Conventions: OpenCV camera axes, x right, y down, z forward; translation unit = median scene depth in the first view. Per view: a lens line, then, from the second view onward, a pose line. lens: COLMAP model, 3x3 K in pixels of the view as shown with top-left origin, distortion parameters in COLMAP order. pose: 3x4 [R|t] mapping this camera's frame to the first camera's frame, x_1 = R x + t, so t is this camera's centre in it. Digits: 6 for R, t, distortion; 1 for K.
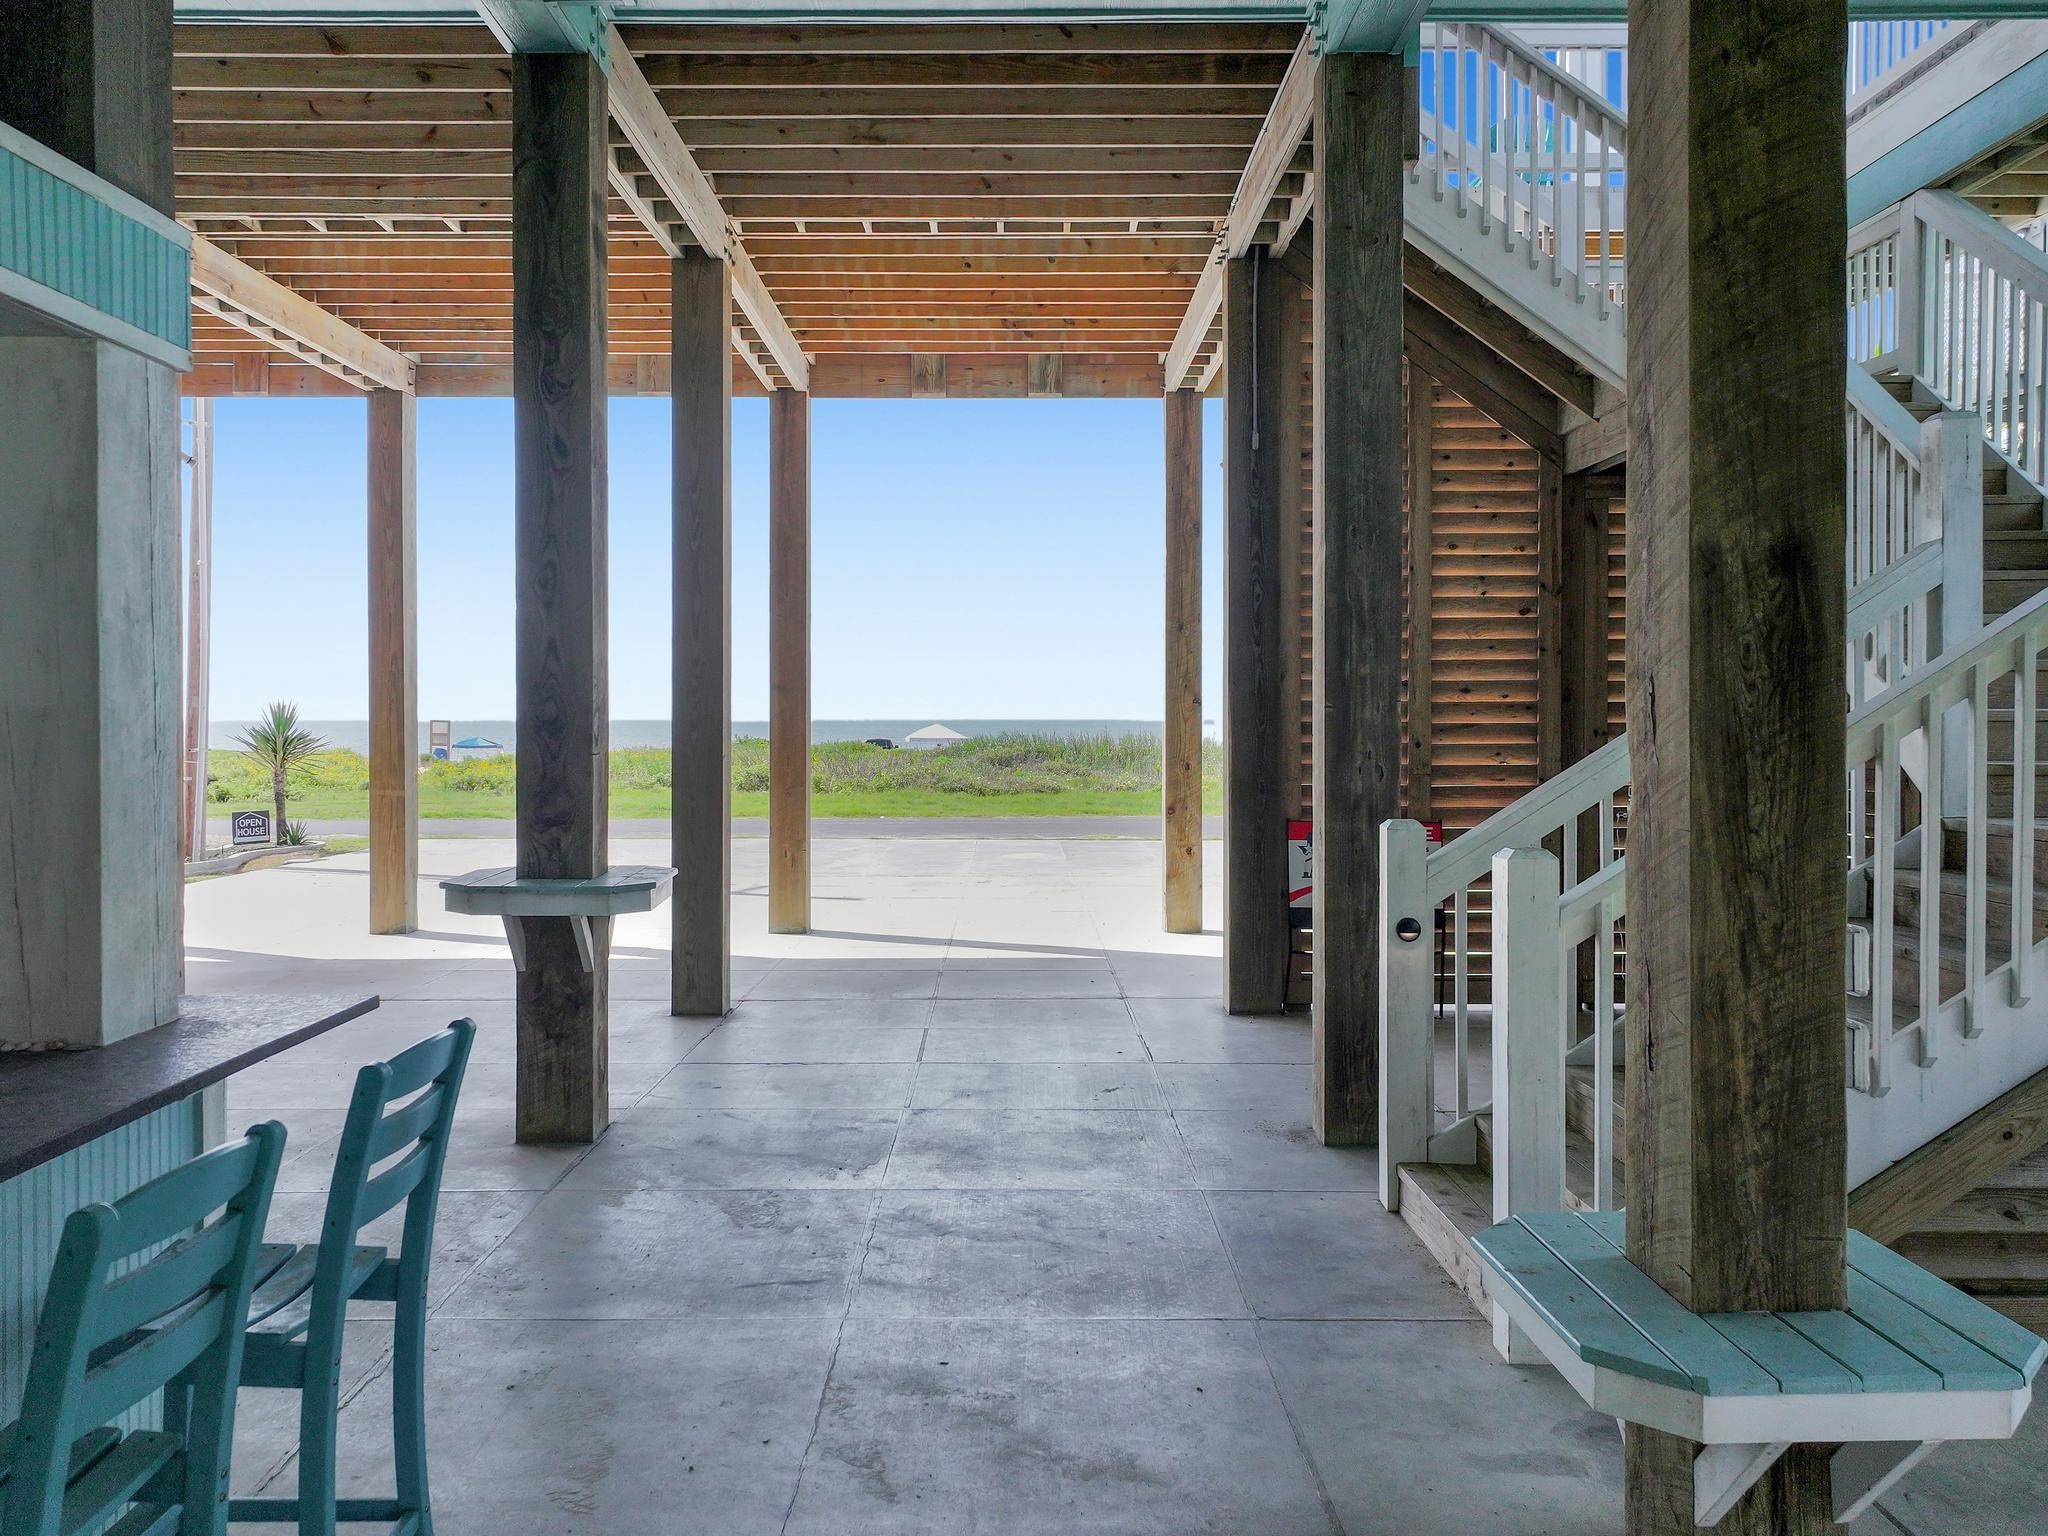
lens RADIAL K [[1645.1, 0, 1006.3], [0, 1645.1, 750.4], [0, 0, 1]] dist [0.004658, 0.000859]
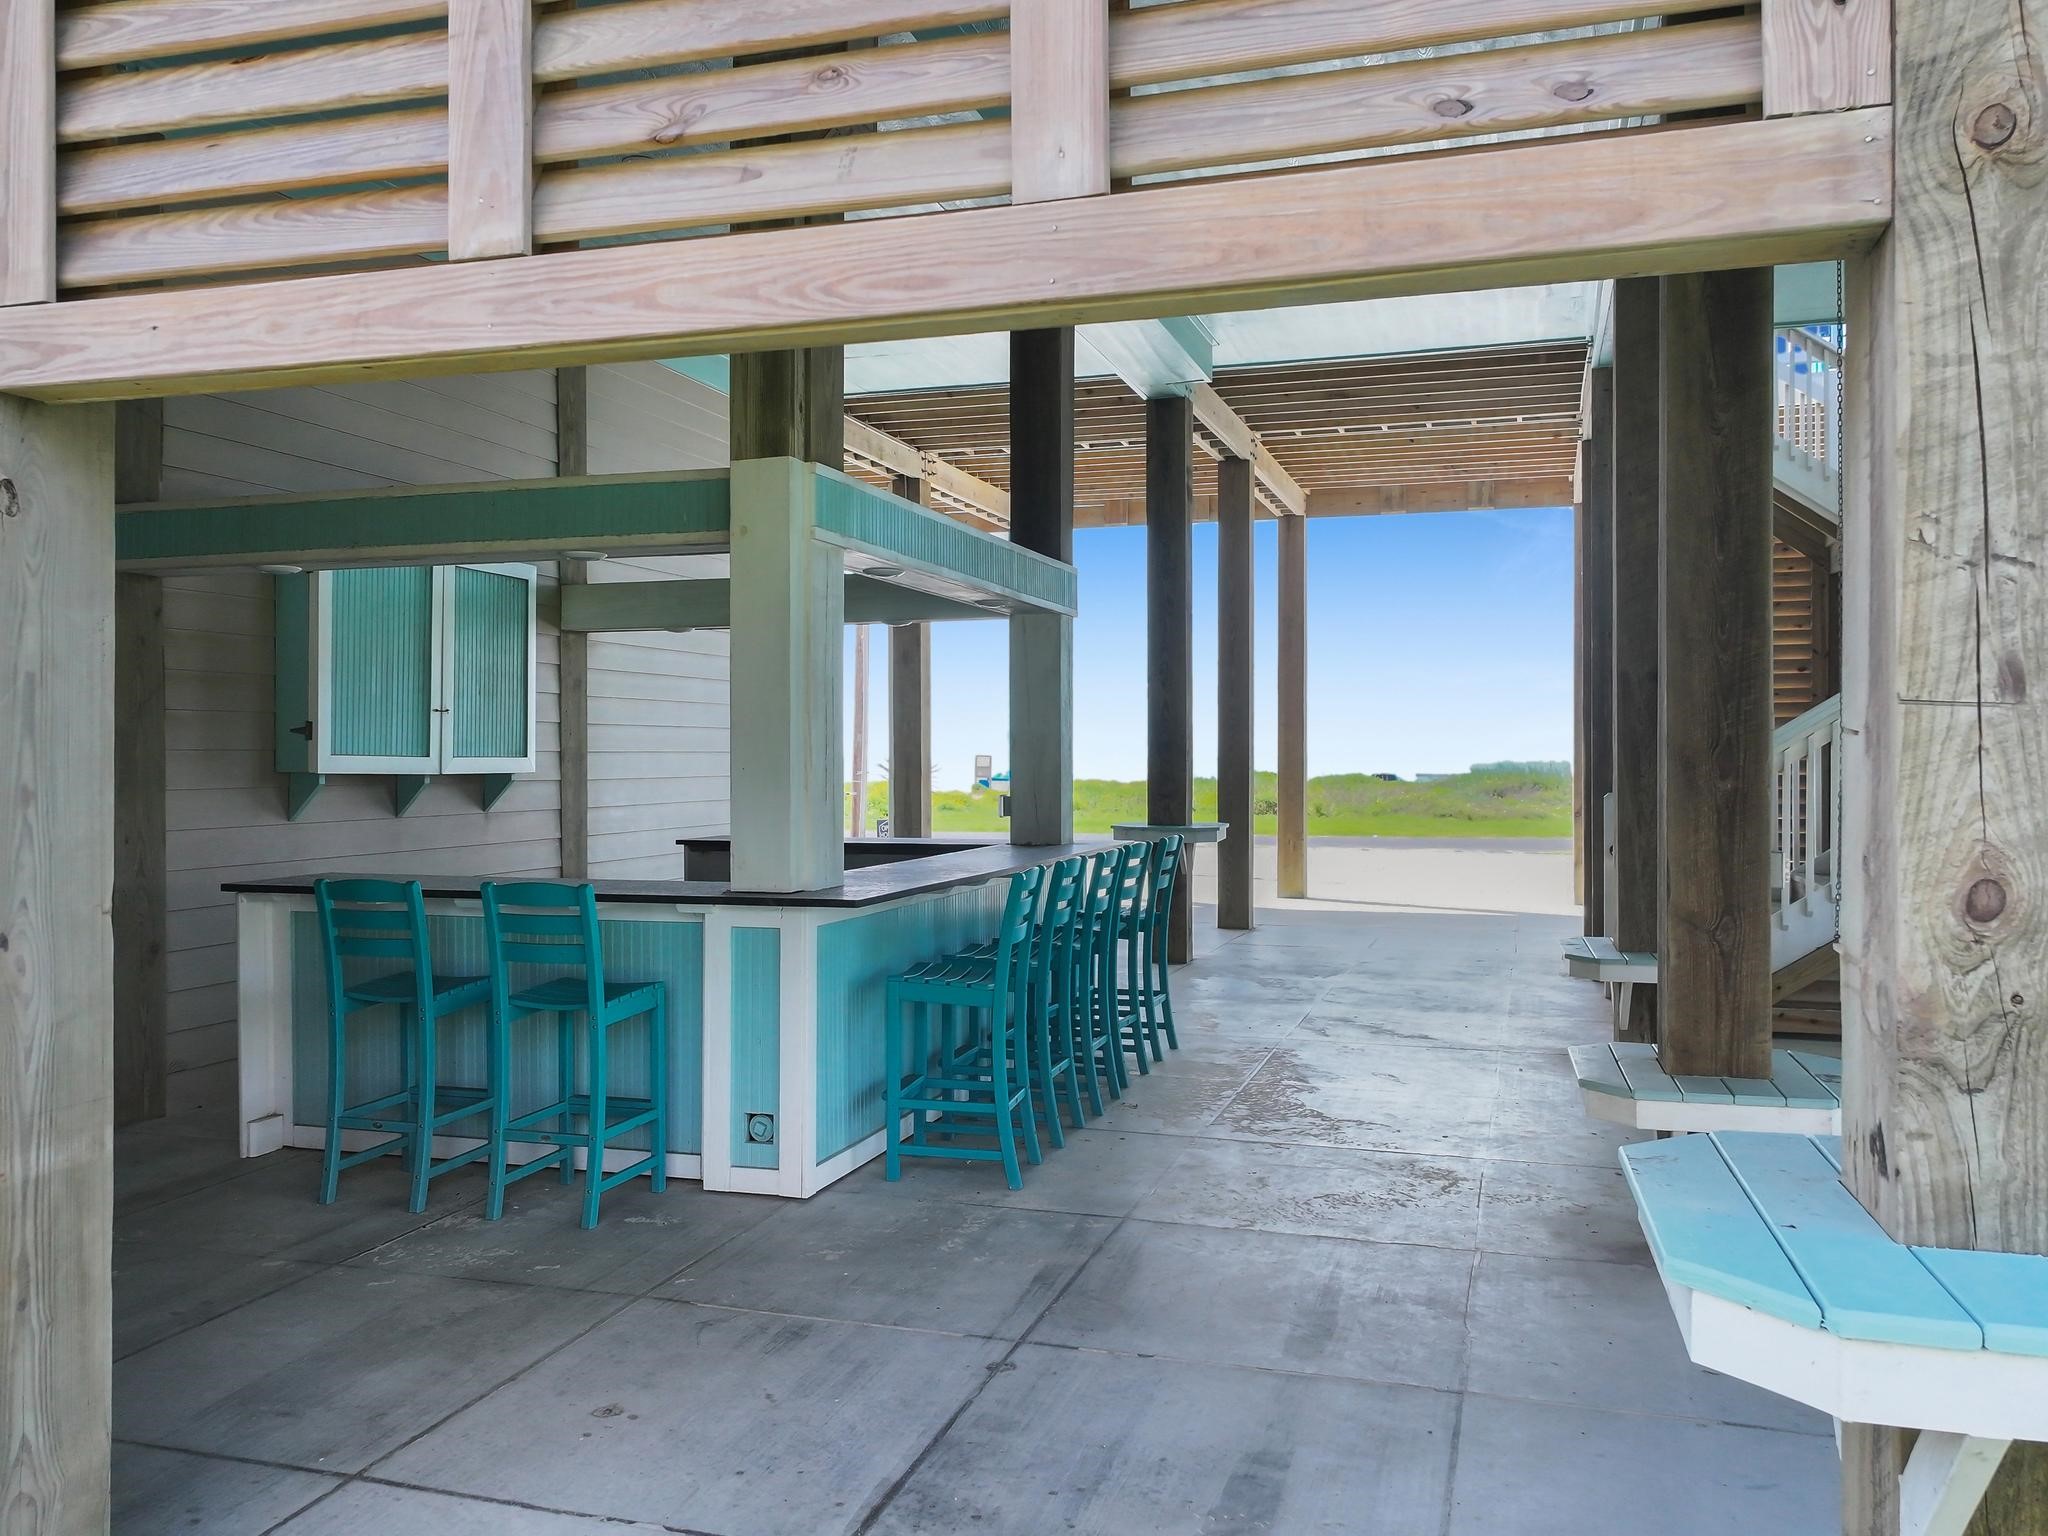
lens RADIAL K [[1645.1, 0, 1007.1], [0, 1645.1, 751.3], [0, 0, 1]] dist [0.004658, 0.000859]
pose [[0.953954, -0.002188, -0.299946, 0.074467], [-0.004291, 0.999771, -0.020942, 0.019297], [0.299923, 0.021265, 0.953726, -0.534452]]
